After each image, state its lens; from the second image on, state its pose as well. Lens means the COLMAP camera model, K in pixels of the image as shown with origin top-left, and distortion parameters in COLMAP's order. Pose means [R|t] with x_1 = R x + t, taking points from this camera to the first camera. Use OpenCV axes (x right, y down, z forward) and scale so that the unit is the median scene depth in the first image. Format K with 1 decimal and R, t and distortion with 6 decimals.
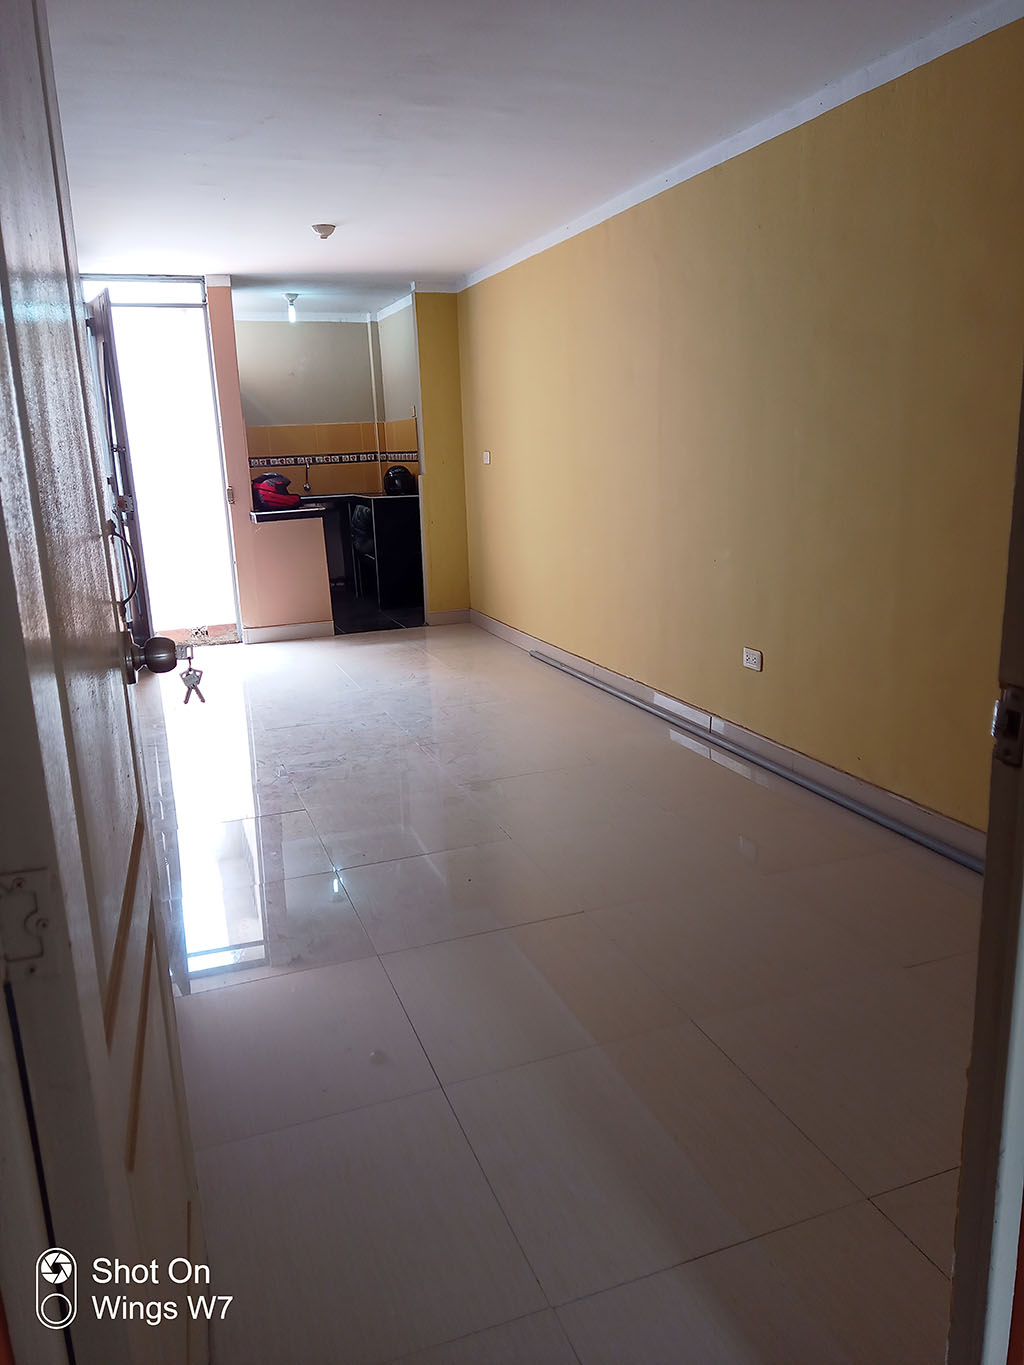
lens RADIAL K [[995.8, 0, 512.0], [0, 995.8, 682.5], [0, 0, 1]] dist [0.004029, 0.000393]
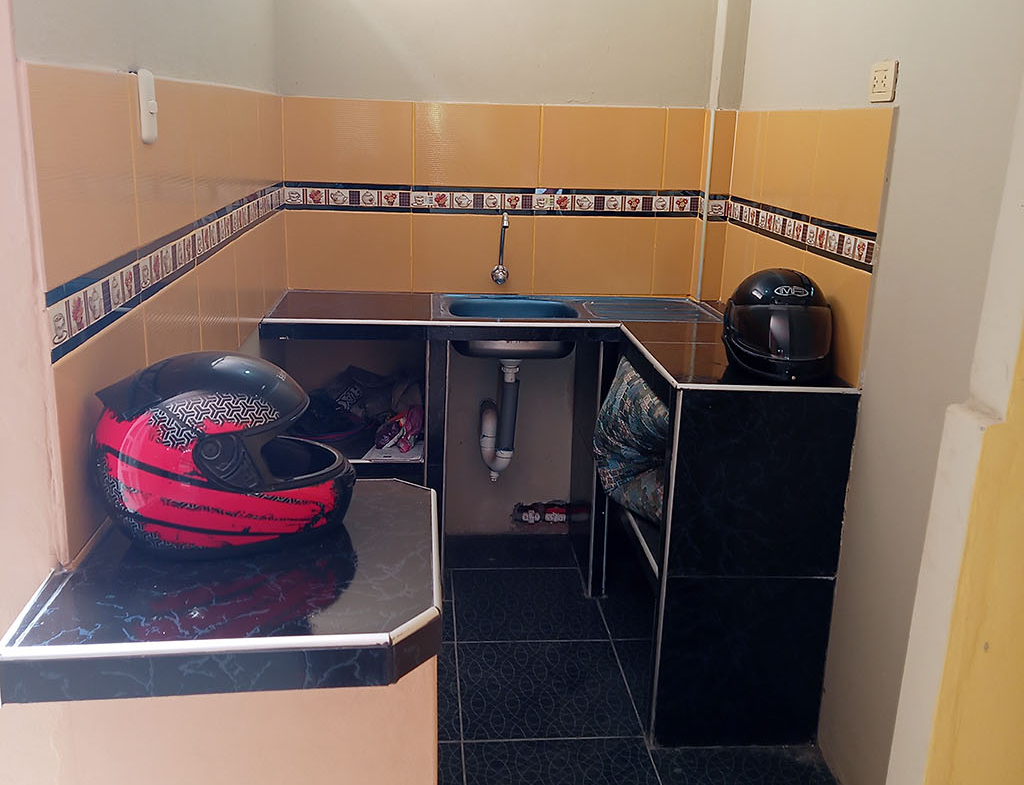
lens RADIAL K [[919.8, 0, 512.0], [0, 919.8, 392.5], [0, 0, 1]] dist [0.085448, -0.000133]
pose [[0.959138, 0.145354, -0.242747, -0.112484], [-0.130942, 0.988581, 0.074572, -0.180805], [0.250814, -0.039739, 0.967219, 0.674089]]
